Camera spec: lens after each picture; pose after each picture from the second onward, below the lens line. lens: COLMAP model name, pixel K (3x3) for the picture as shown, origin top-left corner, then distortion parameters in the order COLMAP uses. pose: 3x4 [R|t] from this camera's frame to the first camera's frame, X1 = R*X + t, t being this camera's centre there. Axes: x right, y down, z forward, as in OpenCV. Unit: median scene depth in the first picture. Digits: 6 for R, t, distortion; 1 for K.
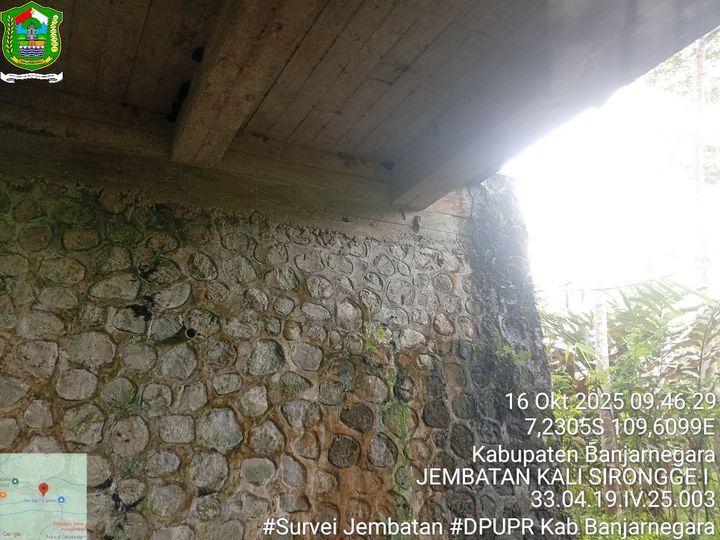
lens RADIAL K [[547.9, 0, 360.0], [0, 547.9, 270.0], [0, 0, 1]] dist [0.084278, -0.181935]
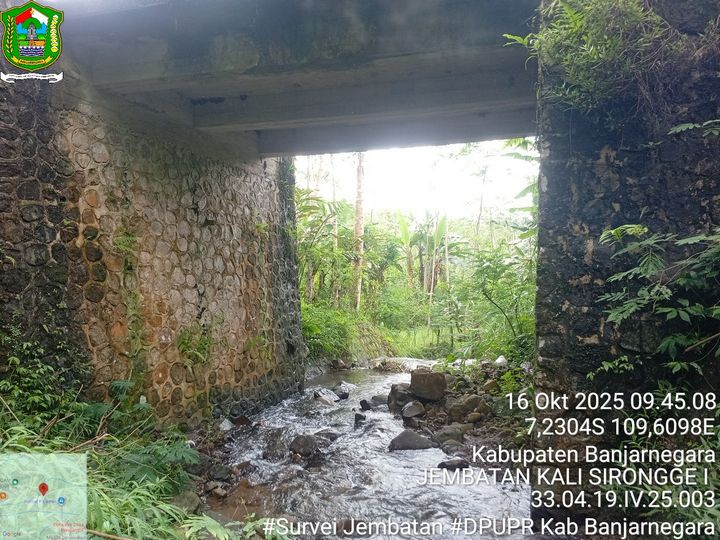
lens RADIAL K [[547.9, 0, 360.0], [0, 547.9, 270.0], [0, 0, 1]] dist [0.084278, -0.181935]
pose [[0.676739, 0.016324, 0.736042, -1.514502], [-0.259155, 0.941050, 0.217404, -0.335779], [-0.689103, -0.337874, 0.641075, -0.879373]]
